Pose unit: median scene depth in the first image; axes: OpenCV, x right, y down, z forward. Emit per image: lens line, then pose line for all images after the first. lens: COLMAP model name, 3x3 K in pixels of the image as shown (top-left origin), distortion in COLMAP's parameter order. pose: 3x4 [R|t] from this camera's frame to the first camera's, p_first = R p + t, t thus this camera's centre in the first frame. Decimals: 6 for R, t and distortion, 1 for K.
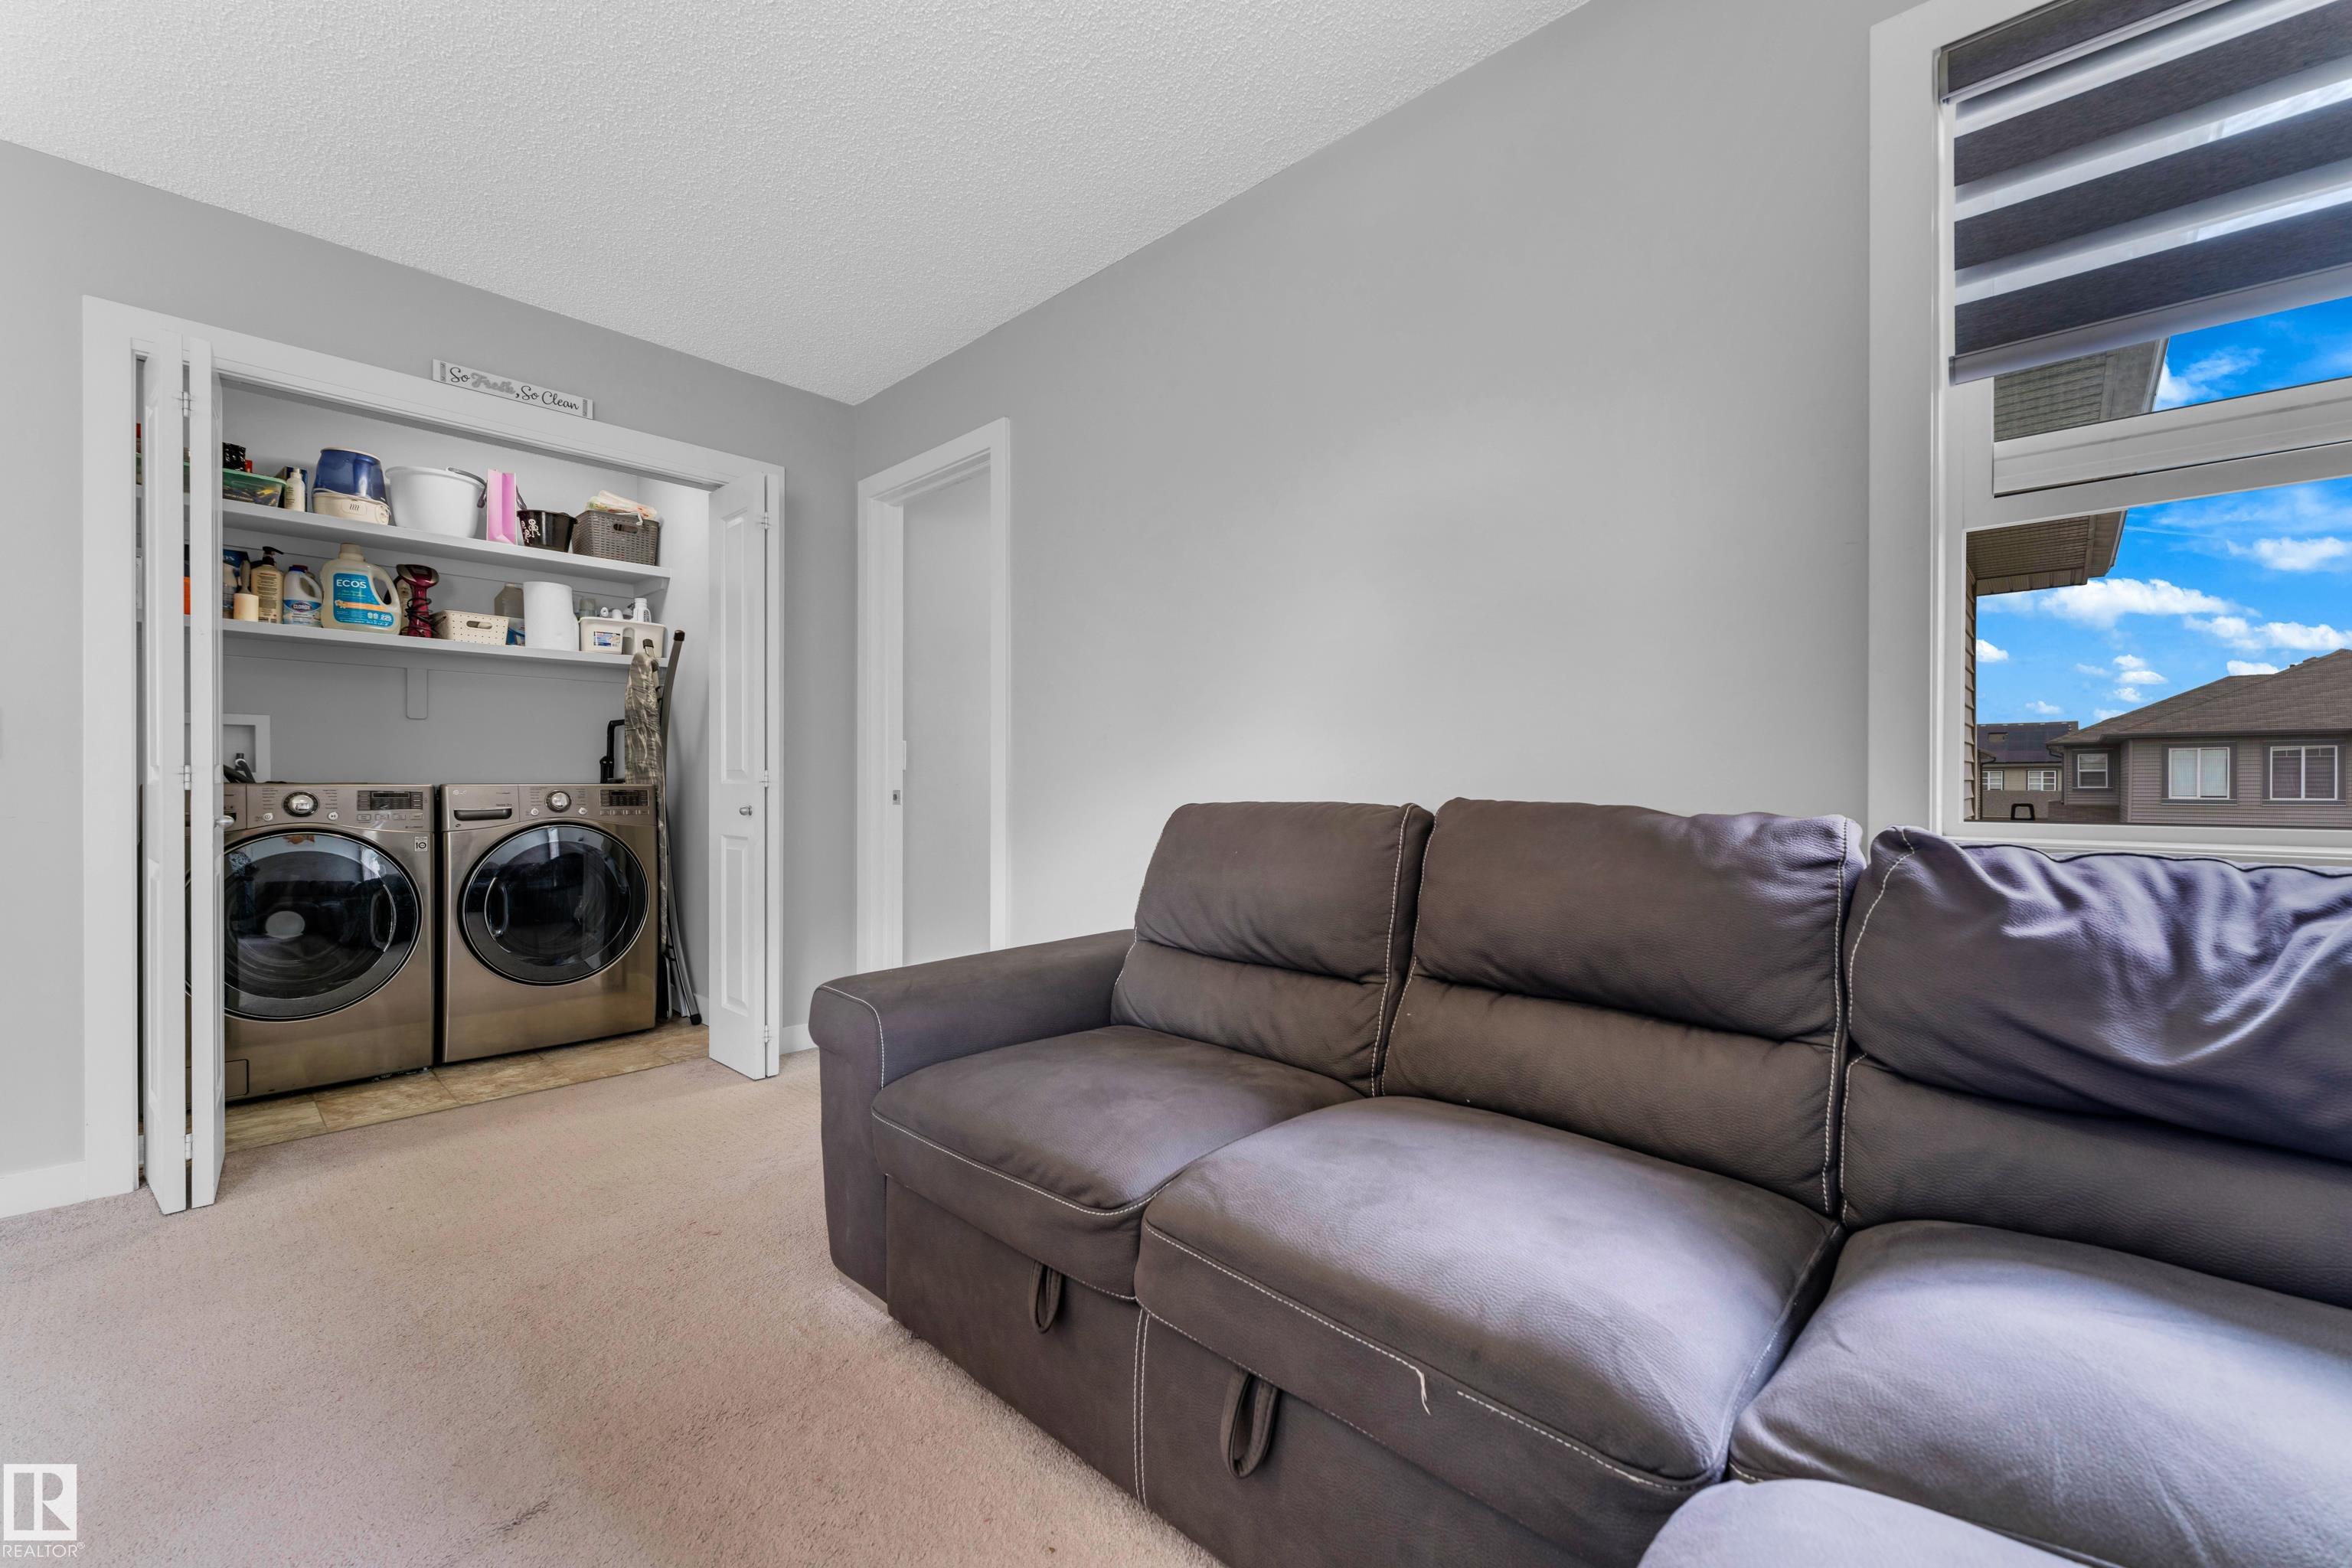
lens RADIAL K [[951.6, 0, 1168.7], [0, 951.6, 784.5], [0, 0, 1]] dist [0.001914, 0.000497]
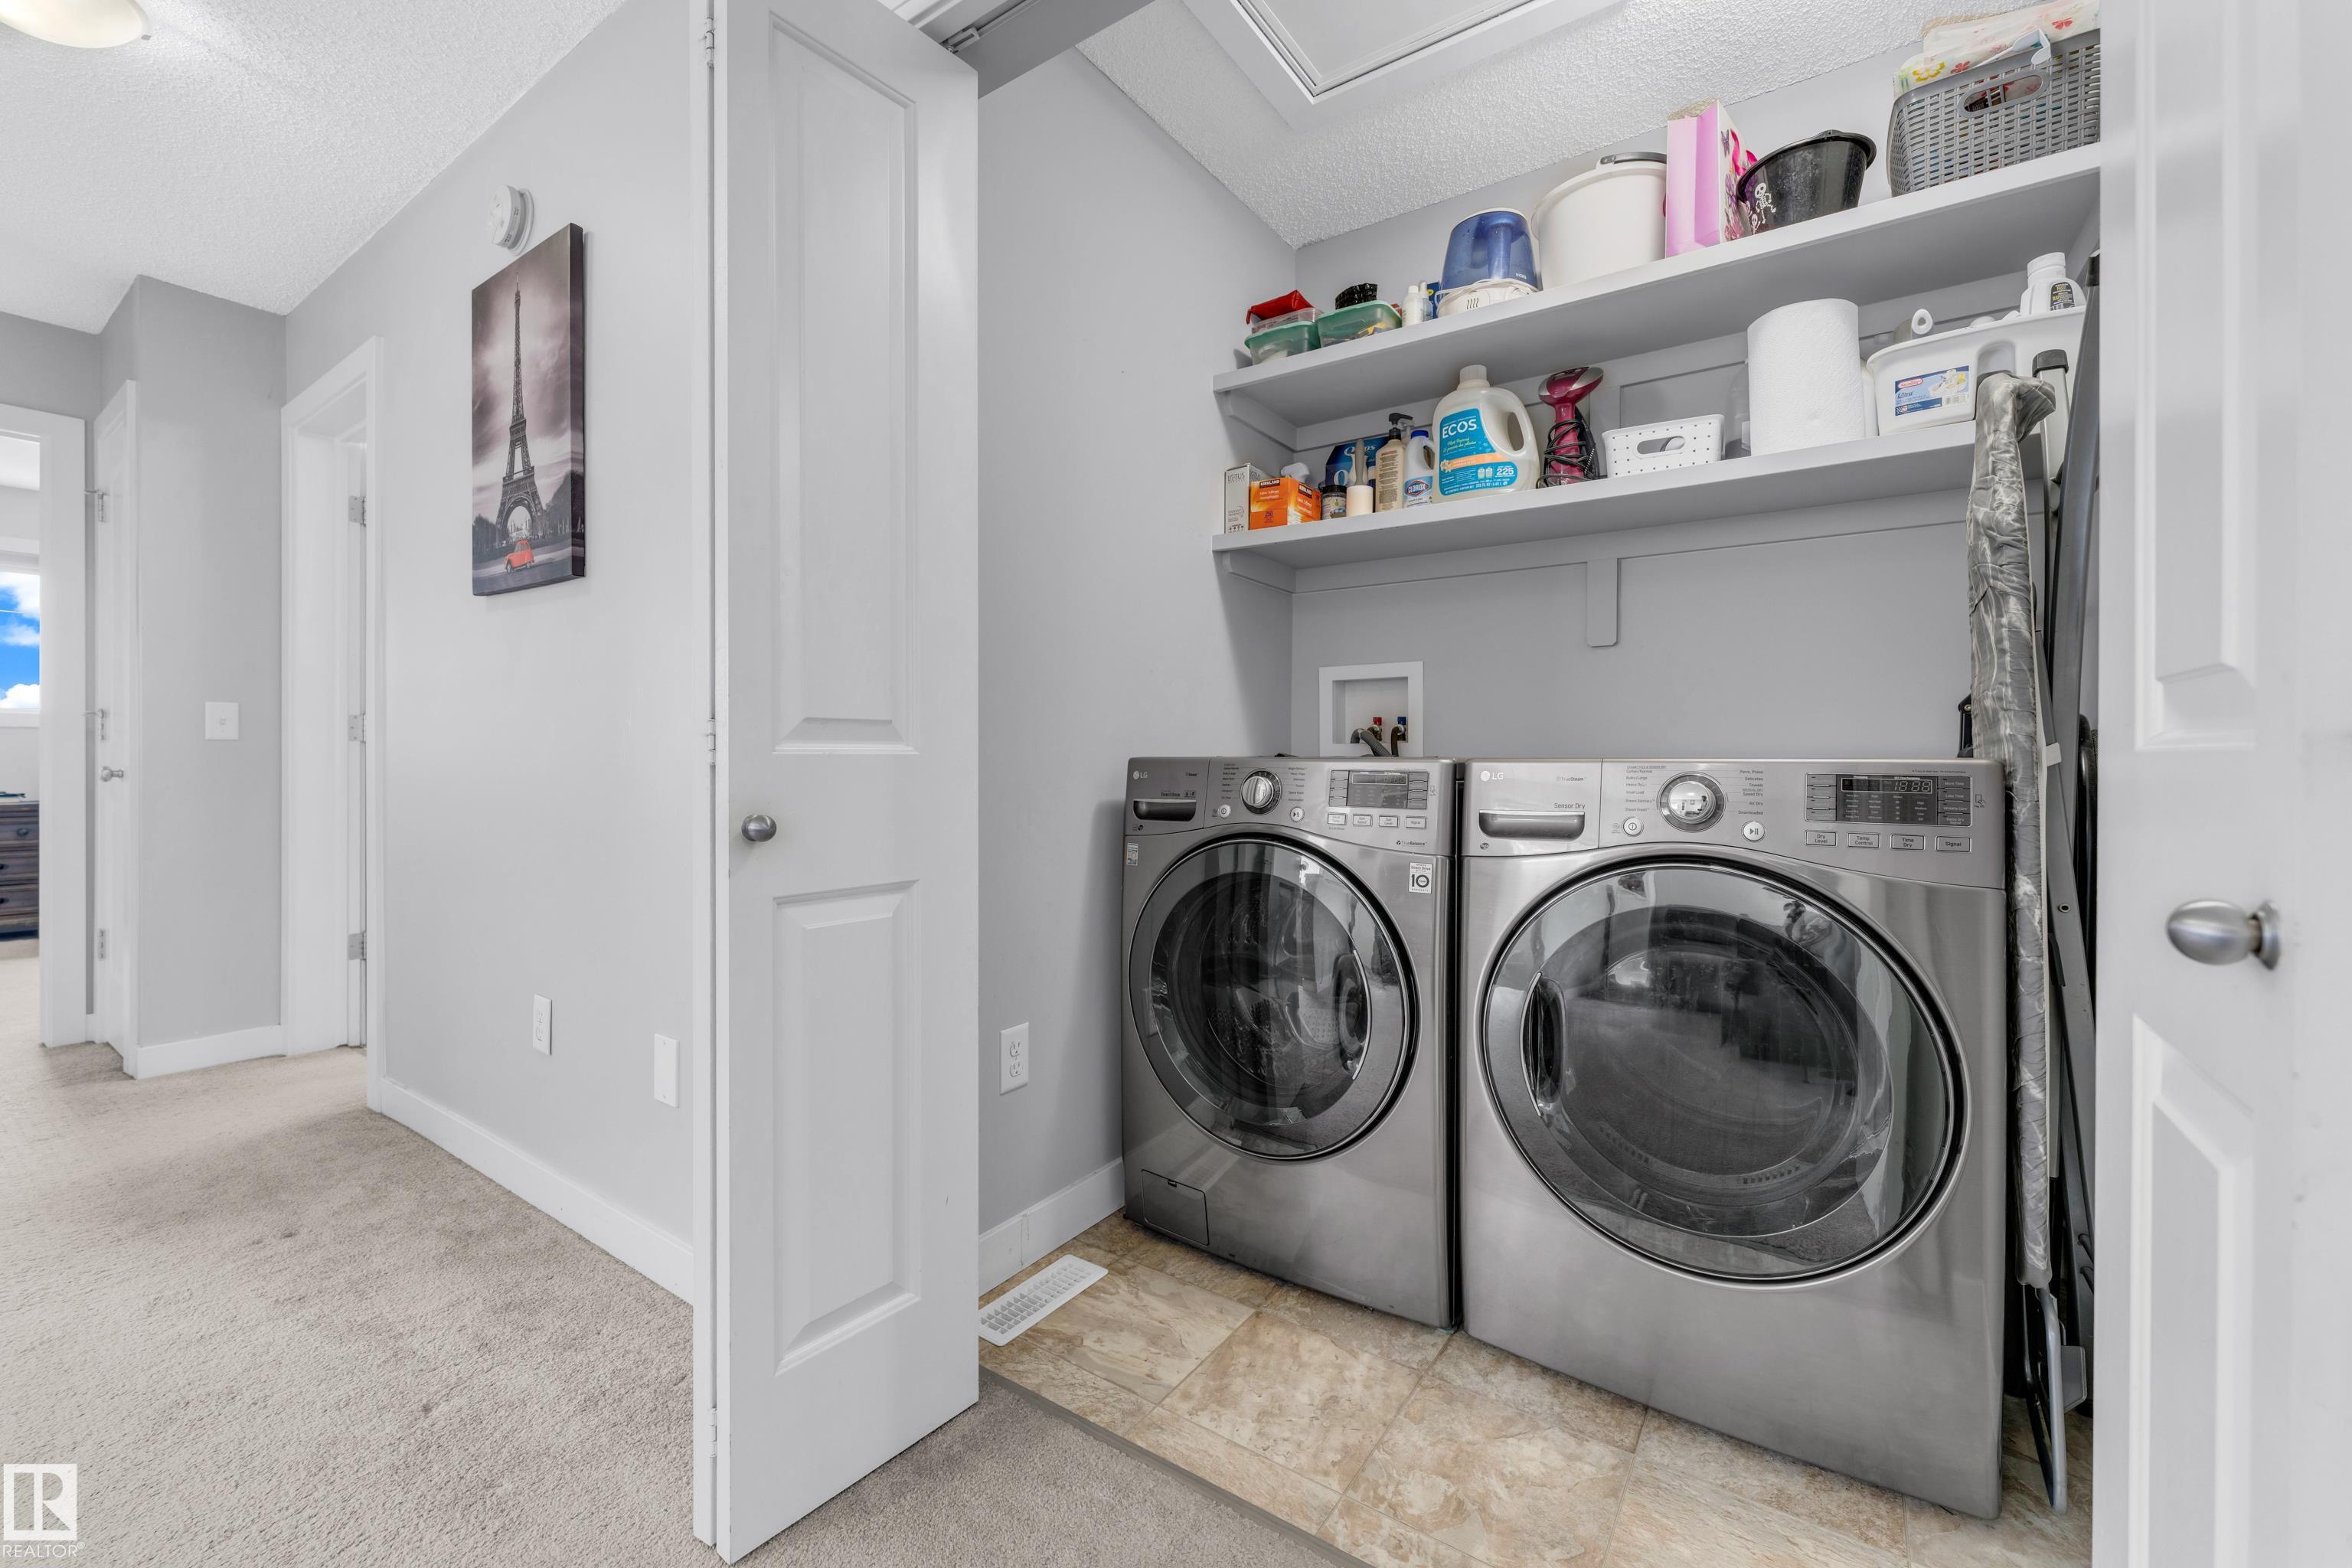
lens RADIAL K [[952.5, 0, 1150.4], [0, 952.5, 756.4], [0, 0, 1]] dist [-0.000250, -0.000315]
pose [[0.139189, 0.001913, -0.990264, -0.283889], [0.003359, 0.999991, 0.002404, -0.002853], [0.990260, -0.003661, 0.139181, 0.723727]]
